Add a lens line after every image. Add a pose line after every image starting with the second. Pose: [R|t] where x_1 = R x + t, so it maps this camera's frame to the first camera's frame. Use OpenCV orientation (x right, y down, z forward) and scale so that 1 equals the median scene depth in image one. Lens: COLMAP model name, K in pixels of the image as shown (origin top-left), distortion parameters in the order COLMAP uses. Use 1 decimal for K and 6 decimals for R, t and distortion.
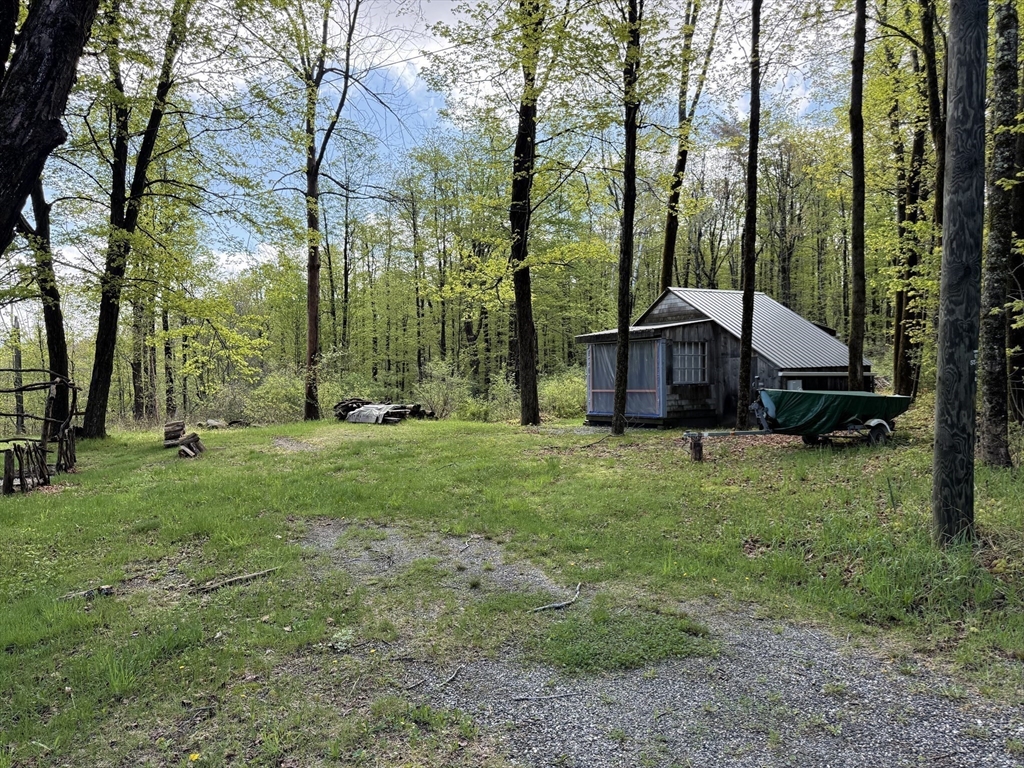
lens RADIAL K [[712.5, 0, 503.5], [0, 712.5, 381.8], [0, 0, 1]] dist [0.029409, -0.010506]
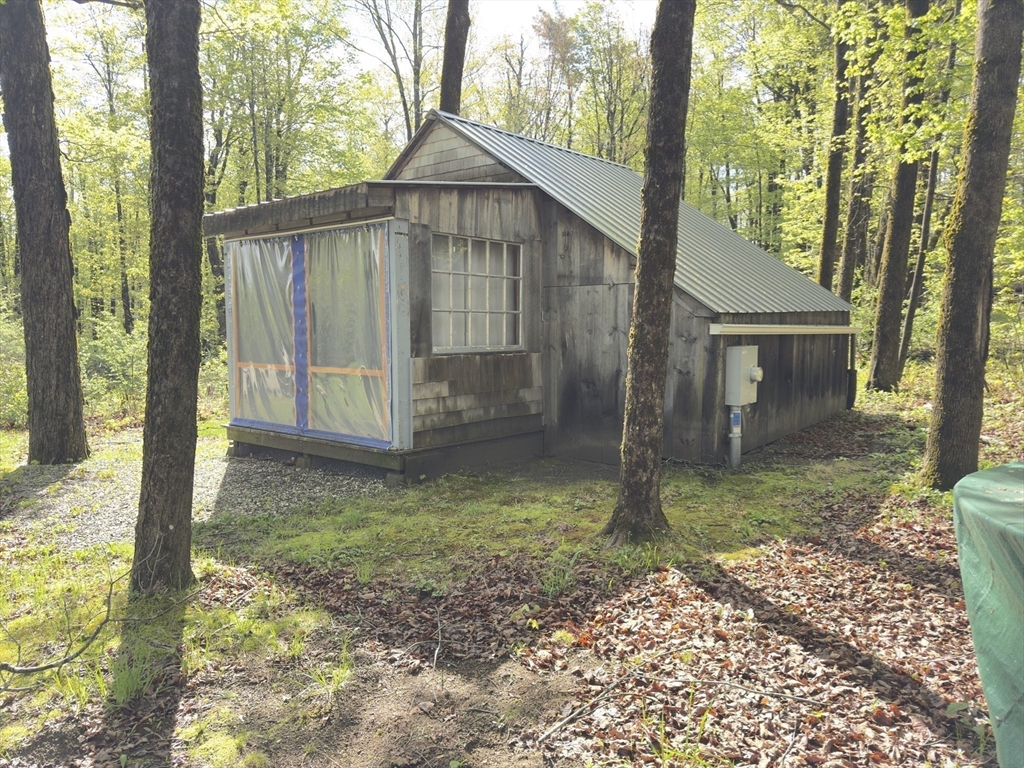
lens RADIAL K [[712.5, 0, 511.7], [0, 712.5, 389.2], [0, 0, 1]] dist [0.029409, -0.010506]
pose [[0.965768, -0.012410, 0.259111, 0.180741], [-0.009302, 0.996556, 0.082401, -0.008789], [-0.259241, -0.081990, 0.962326, 0.634104]]
